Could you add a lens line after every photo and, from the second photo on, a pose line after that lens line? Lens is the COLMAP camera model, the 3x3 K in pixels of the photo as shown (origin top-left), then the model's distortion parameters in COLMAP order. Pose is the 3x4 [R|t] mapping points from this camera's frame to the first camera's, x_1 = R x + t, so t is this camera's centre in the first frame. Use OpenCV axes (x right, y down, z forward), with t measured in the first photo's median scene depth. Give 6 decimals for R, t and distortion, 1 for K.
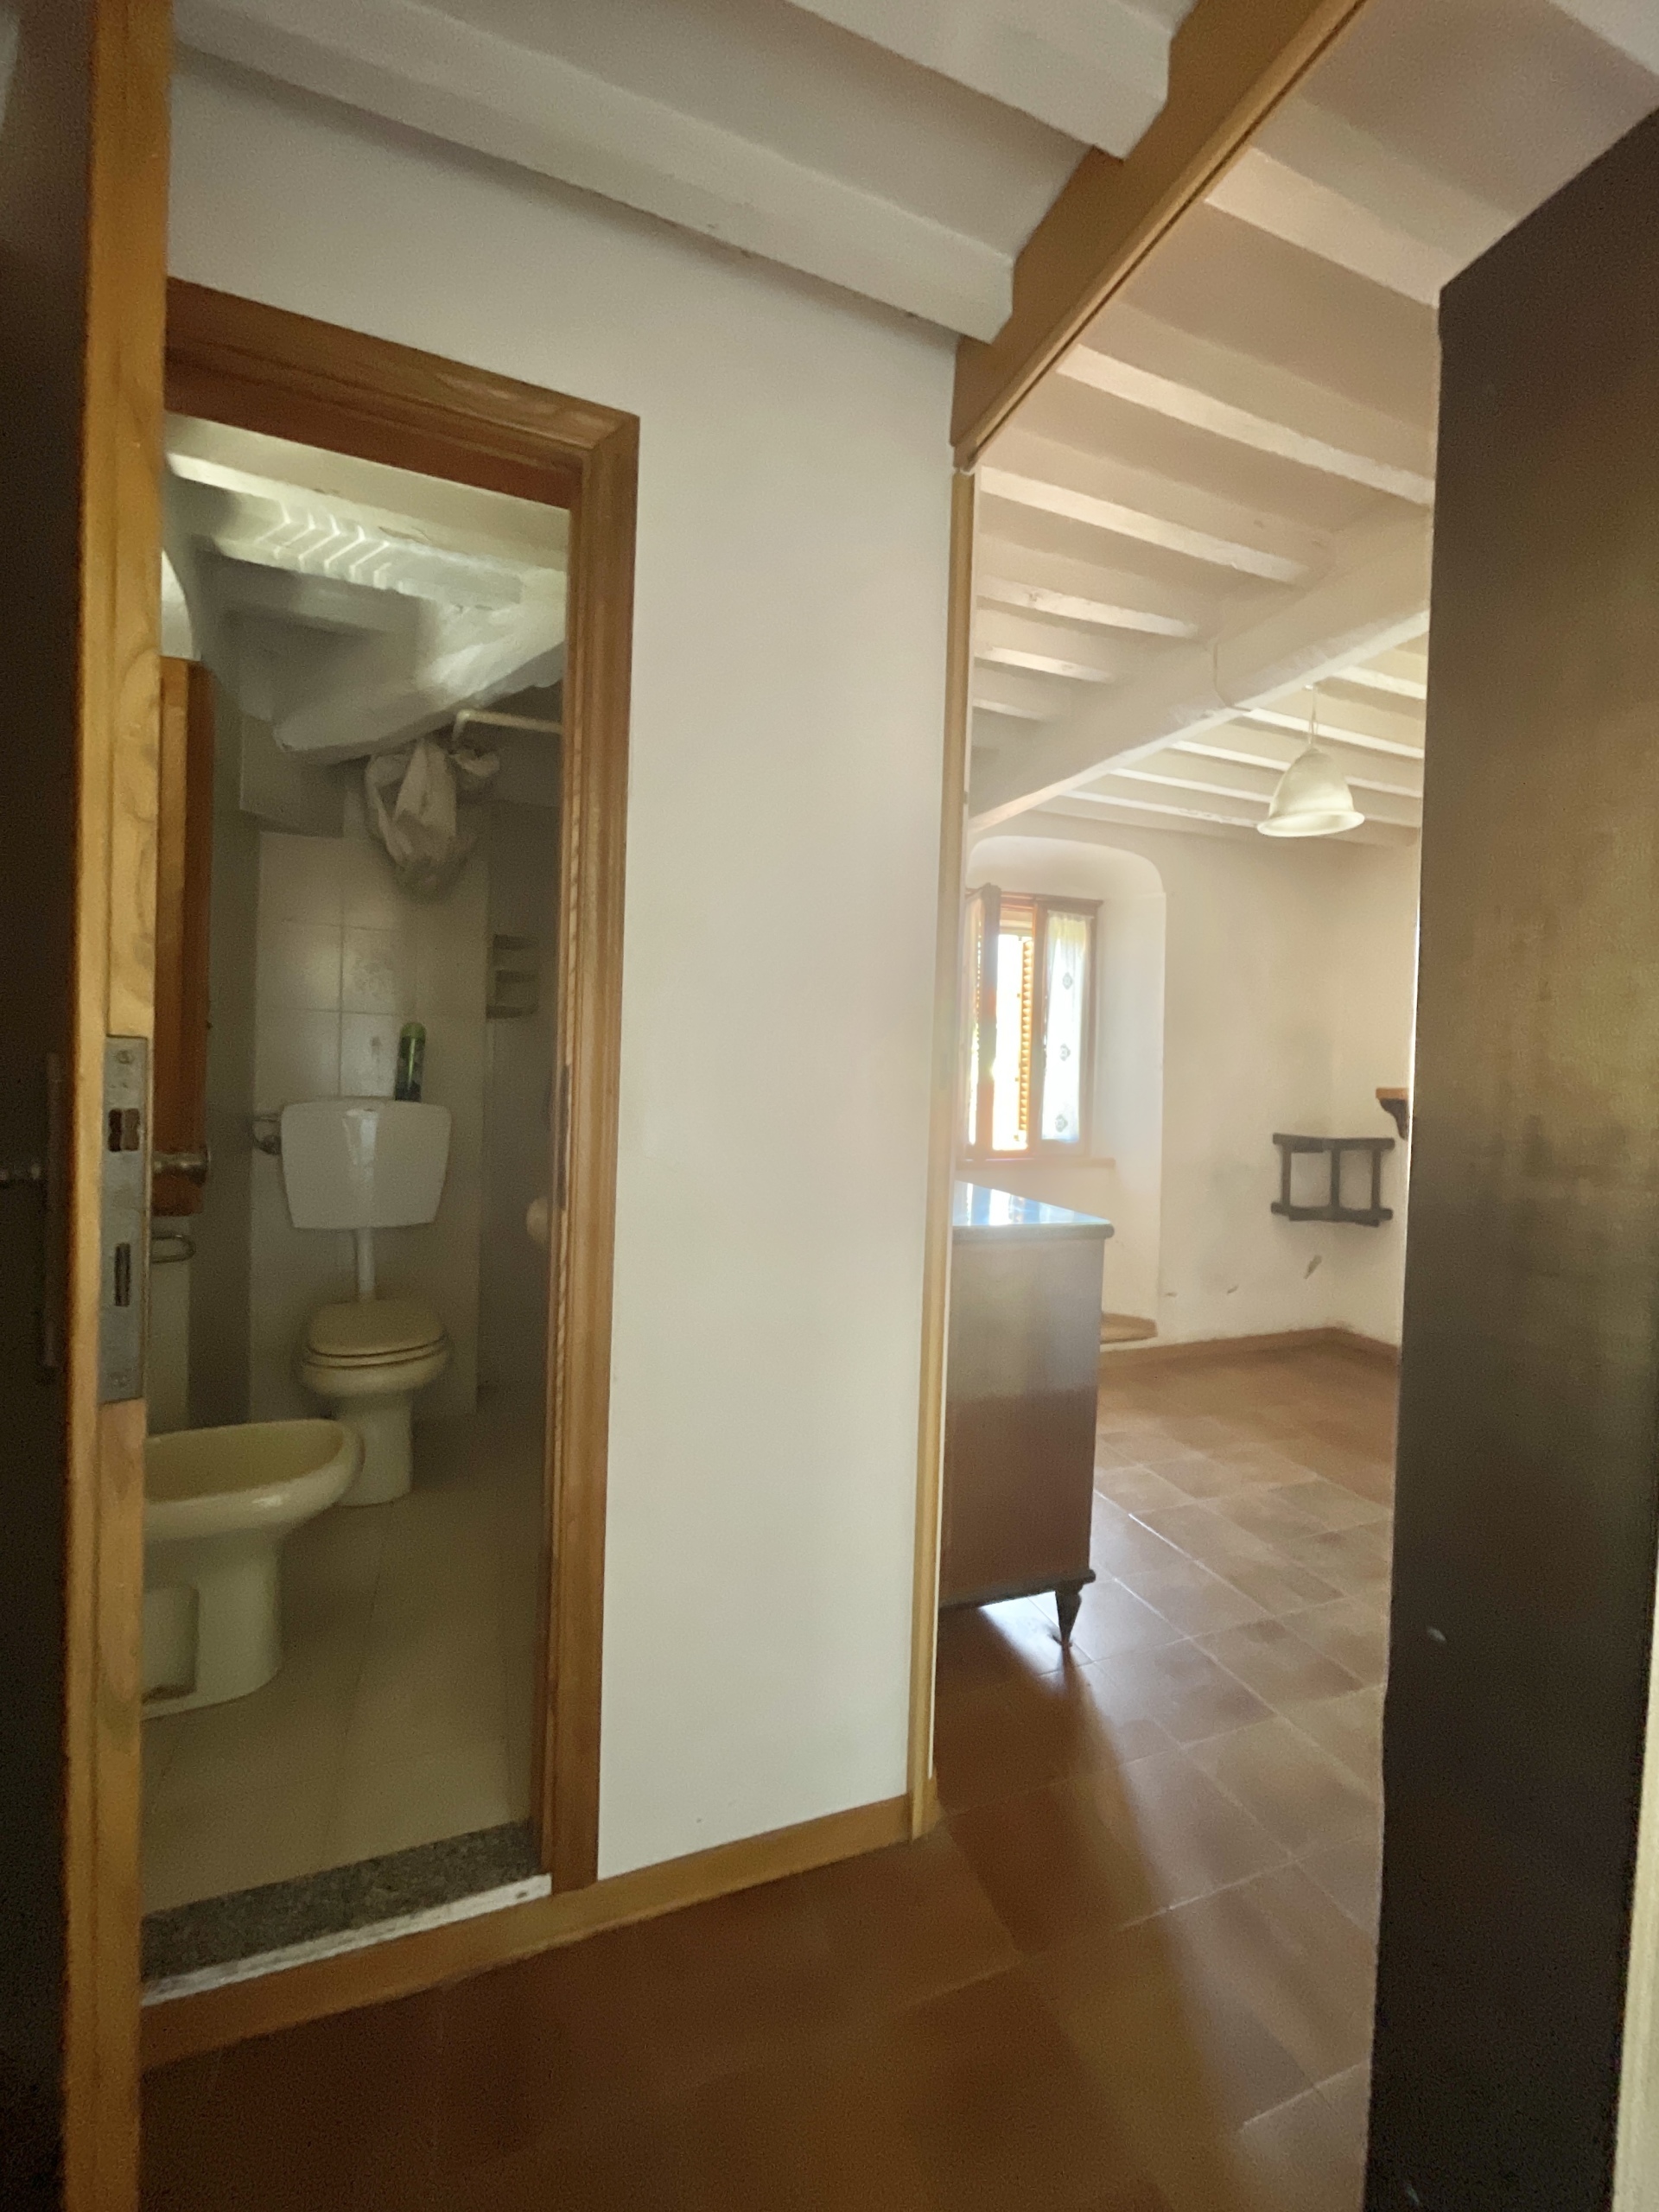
lens RADIAL K [[897.1, 0, 827.4], [0, 897.1, 1093.6], [0, 0, 1]] dist [-0.006199, 0.000371]
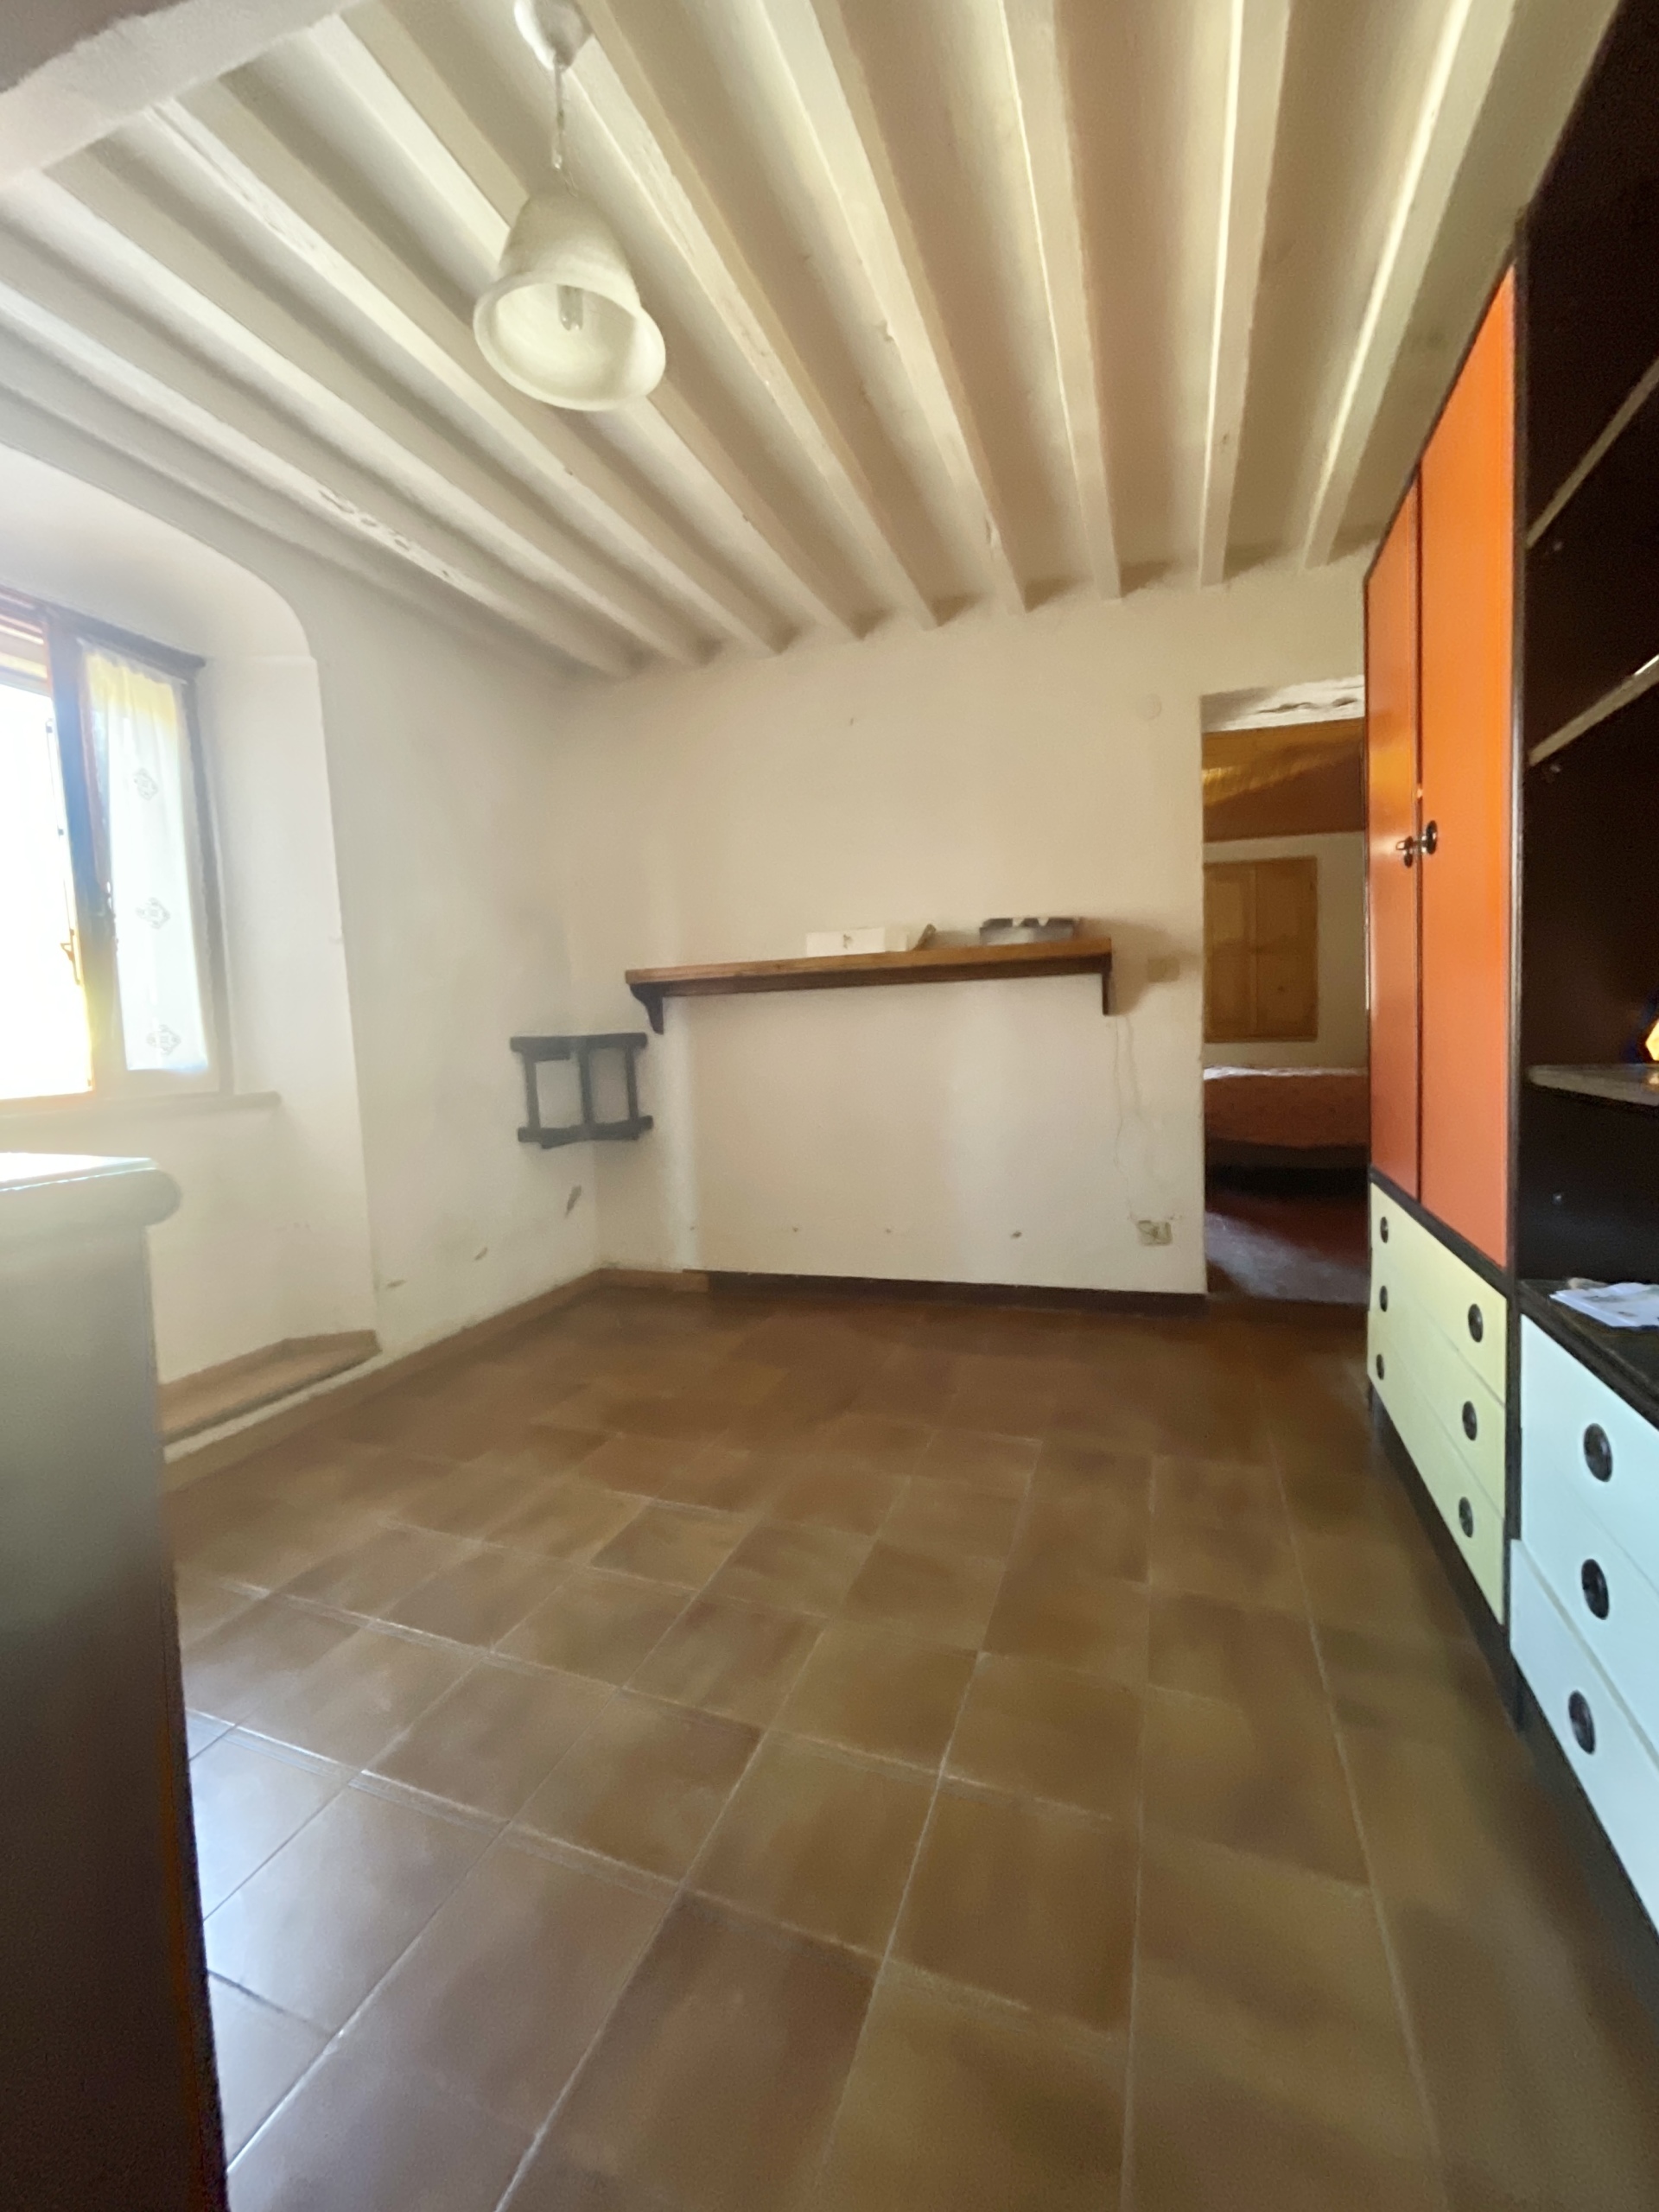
lens RADIAL K [[897.1, 0, 831.6], [0, 897.1, 1098.9], [0, 0, 1]] dist [-0.006199, 0.000371]
pose [[0.665010, -0.108844, 0.738860, 0.118062], [0.073414, 0.994058, 0.080362, 0.056816], [-0.743217, 0.000801, 0.669050, 0.303976]]
